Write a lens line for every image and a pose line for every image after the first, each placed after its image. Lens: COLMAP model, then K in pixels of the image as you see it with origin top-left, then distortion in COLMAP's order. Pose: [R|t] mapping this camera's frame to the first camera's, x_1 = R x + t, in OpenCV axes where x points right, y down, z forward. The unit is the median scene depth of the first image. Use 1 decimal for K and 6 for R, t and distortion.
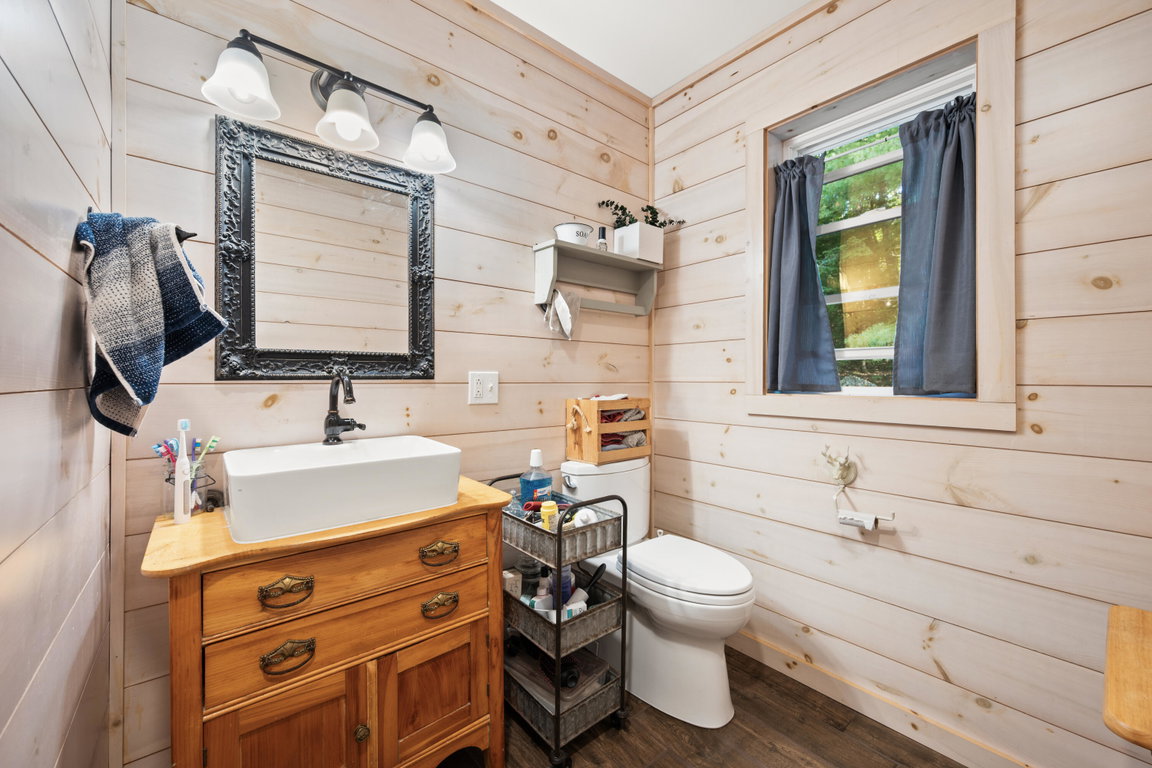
lens RADIAL K [[453.3, 0, 579.6], [0, 453.3, 379.6], [0, 0, 1]] dist [-0.000031, -0.000081]
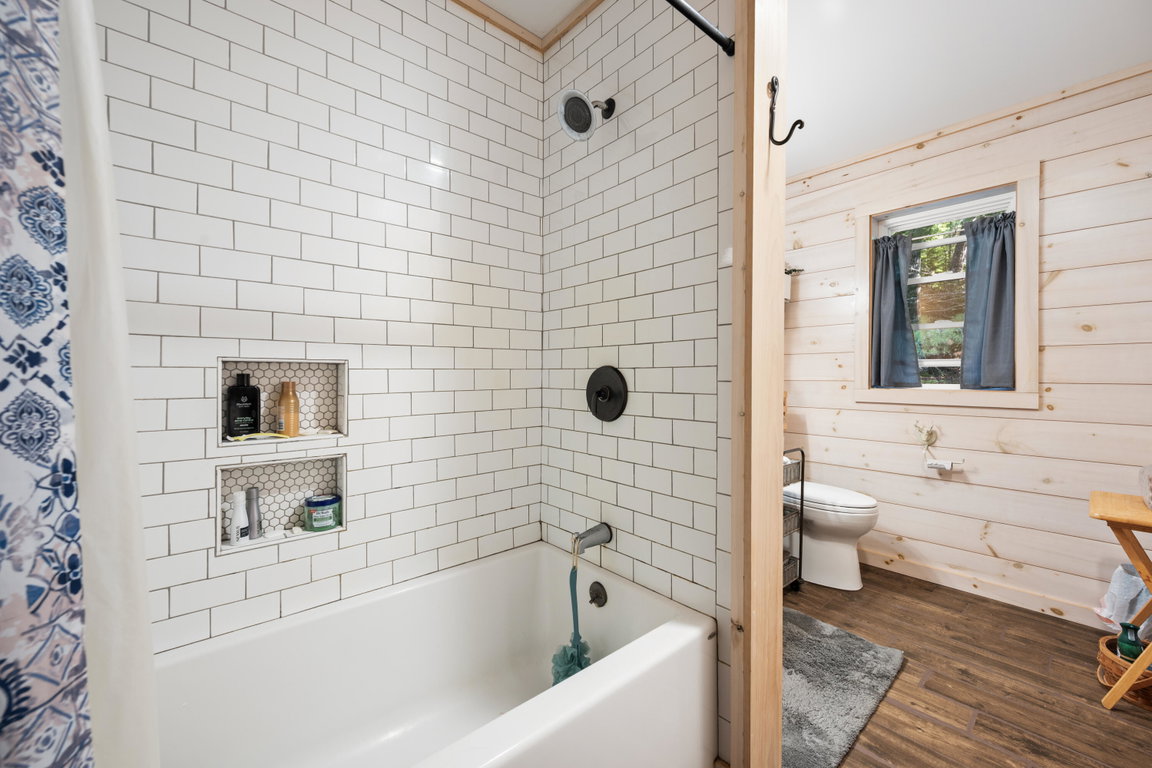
lens RADIAL K [[451.6, 0, 577.9], [0, 451.6, 378.8], [0, 0, 1]] dist [-0.000502, -0.000070]
pose [[0.999787, 0.003503, 0.020360, -0.732782], [-0.003547, 0.999991, 0.002149, -0.001594], [-0.020352, -0.002221, 0.999790, -0.609667]]
